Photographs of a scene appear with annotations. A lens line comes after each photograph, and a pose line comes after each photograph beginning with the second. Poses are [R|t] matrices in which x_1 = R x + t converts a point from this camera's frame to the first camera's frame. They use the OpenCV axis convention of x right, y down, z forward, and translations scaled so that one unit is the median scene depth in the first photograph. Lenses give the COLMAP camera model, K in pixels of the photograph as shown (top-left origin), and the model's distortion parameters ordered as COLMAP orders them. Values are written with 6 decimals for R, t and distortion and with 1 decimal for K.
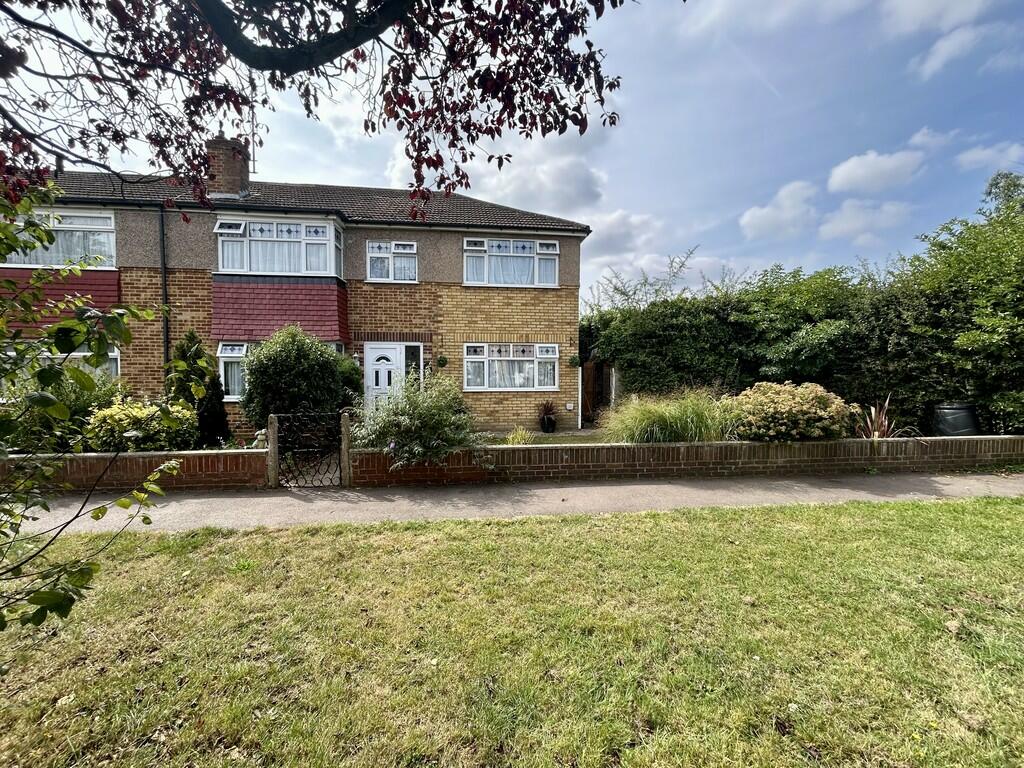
lens RADIAL K [[408.4, 0, 512.0], [0, 408.4, 384.0], [0, 0, 1]] dist [-0.002196, 0.000032]
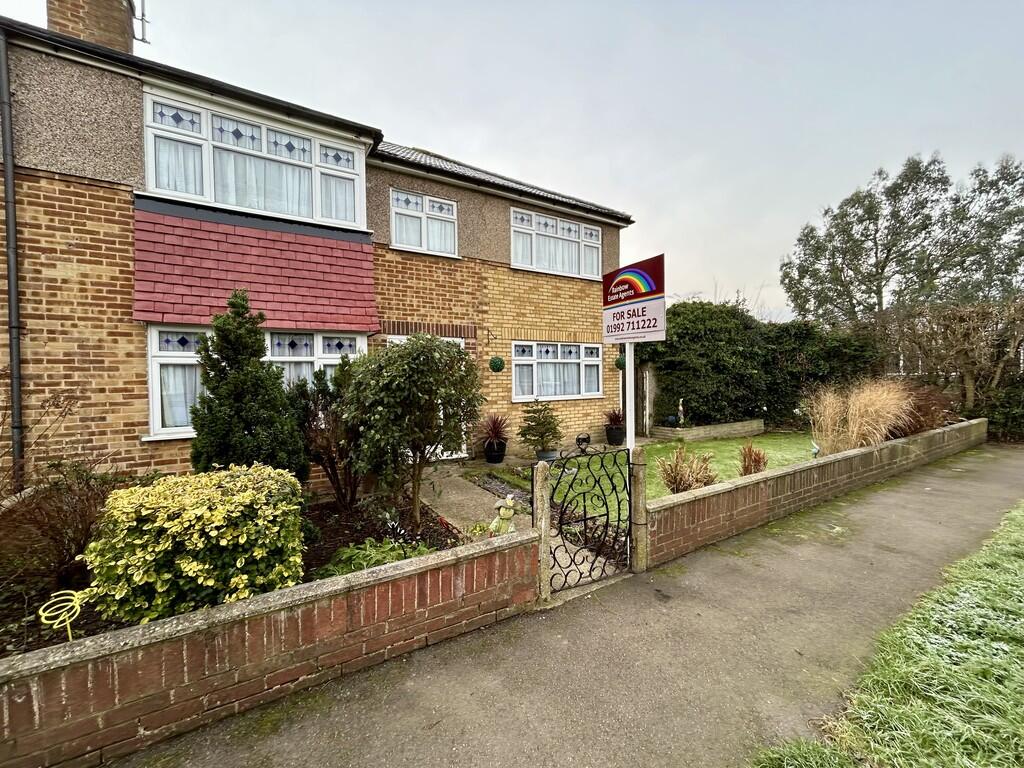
lens RADIAL K [[408.4, 0, 512.0], [0, 408.4, 384.0], [0, 0, 1]] dist [-0.002196, 0.000032]
pose [[0.908905, -0.020158, 0.416517, -0.457352], [0.024712, 0.999679, -0.005543, -0.013010], [-0.416271, 0.015331, 0.909111, 0.292983]]
